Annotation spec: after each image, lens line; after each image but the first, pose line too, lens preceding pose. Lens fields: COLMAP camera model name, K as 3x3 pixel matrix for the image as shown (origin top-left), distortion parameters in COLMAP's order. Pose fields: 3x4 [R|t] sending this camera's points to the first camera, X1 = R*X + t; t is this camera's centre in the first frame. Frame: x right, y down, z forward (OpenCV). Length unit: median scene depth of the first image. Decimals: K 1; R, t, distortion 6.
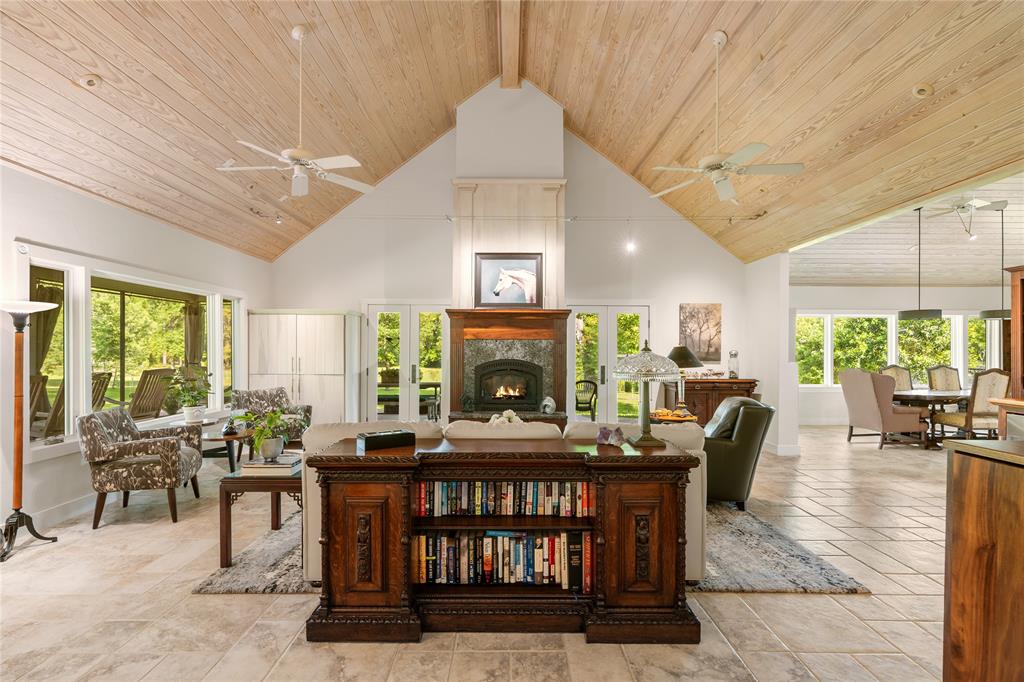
lens RADIAL K [[464.9, 0, 511.4], [0, 464.9, 350.0], [0, 0, 1]] dist [0.002155, 0.000267]
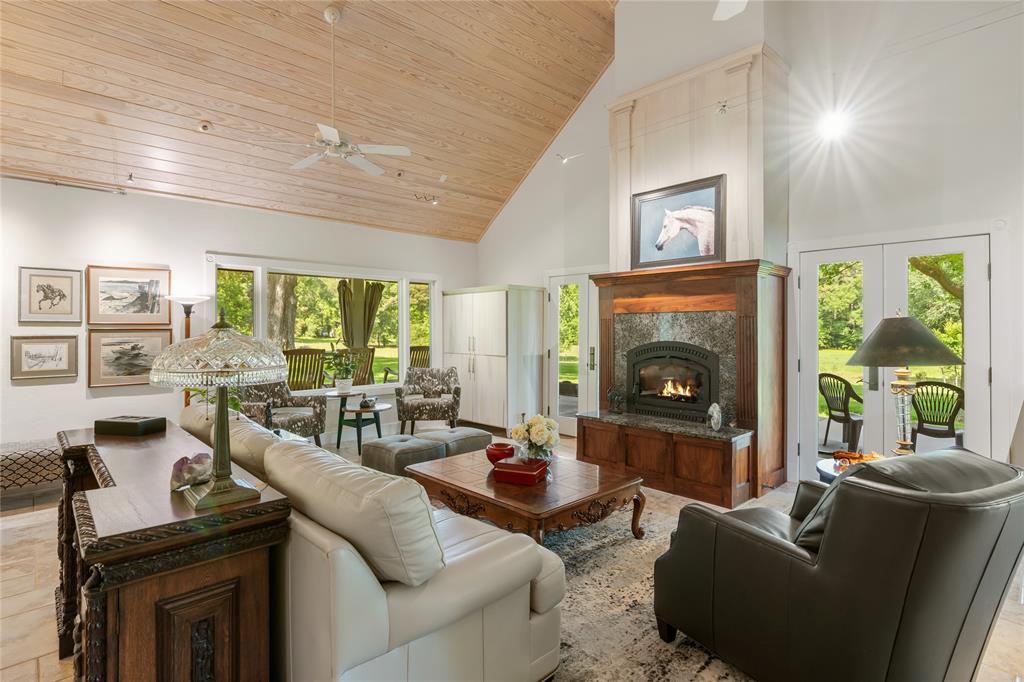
lens RADIAL K [[509.7, 0, 523.0], [0, 509.7, 325.0], [0, 0, 1]] dist [-0.004123, 0.000090]
pose [[0.692214, -0.011109, -0.721607, 0.381800], [0.004275, 0.999927, -0.011292, 0.003393], [0.721680, 0.004732, 0.692211, 0.331345]]
